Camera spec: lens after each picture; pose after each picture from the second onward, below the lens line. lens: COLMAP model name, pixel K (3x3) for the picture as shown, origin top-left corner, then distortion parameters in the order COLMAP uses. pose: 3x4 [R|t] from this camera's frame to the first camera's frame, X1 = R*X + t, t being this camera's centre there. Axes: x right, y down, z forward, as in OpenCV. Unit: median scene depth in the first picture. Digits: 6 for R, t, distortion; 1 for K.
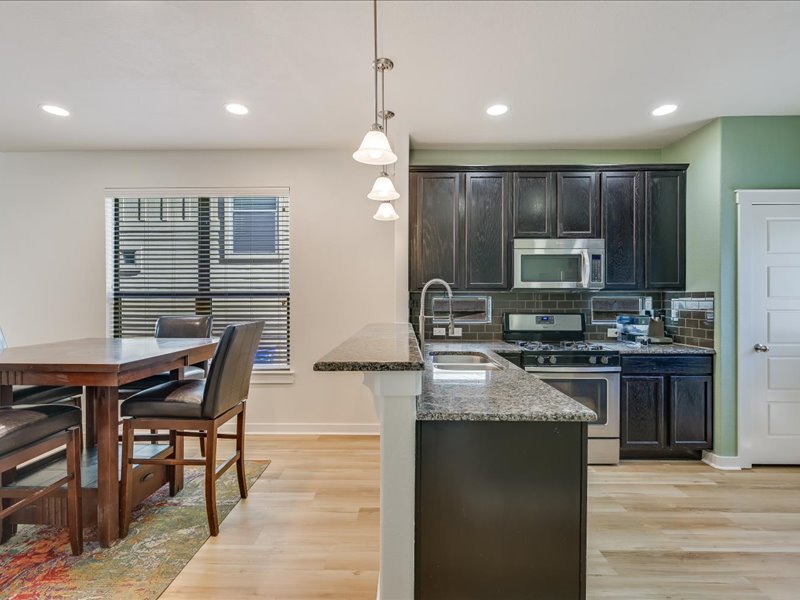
lens RADIAL K [[380.9, 0, 401.3], [0, 380.9, 301.5], [0, 0, 1]] dist [0.001974, 0.000661]
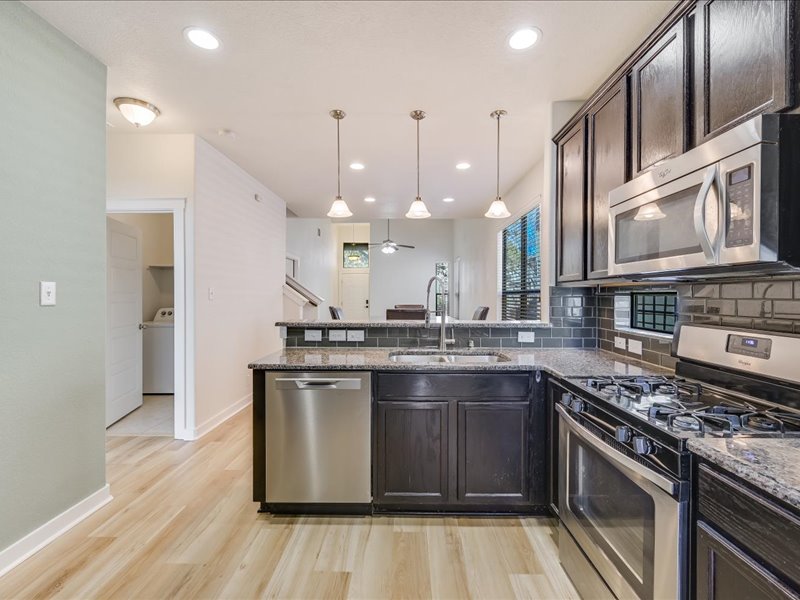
lens RADIAL K [[355.6, 0, 407.0], [0, 355.6, 295.6], [0, 0, 1]] dist [0.003286, -0.001214]
pose [[0.019262, -0.000044, -0.999814, 0.834970], [-0.009232, 0.999957, -0.000222, -0.002623], [0.999772, 0.009234, 0.019260, 0.683163]]
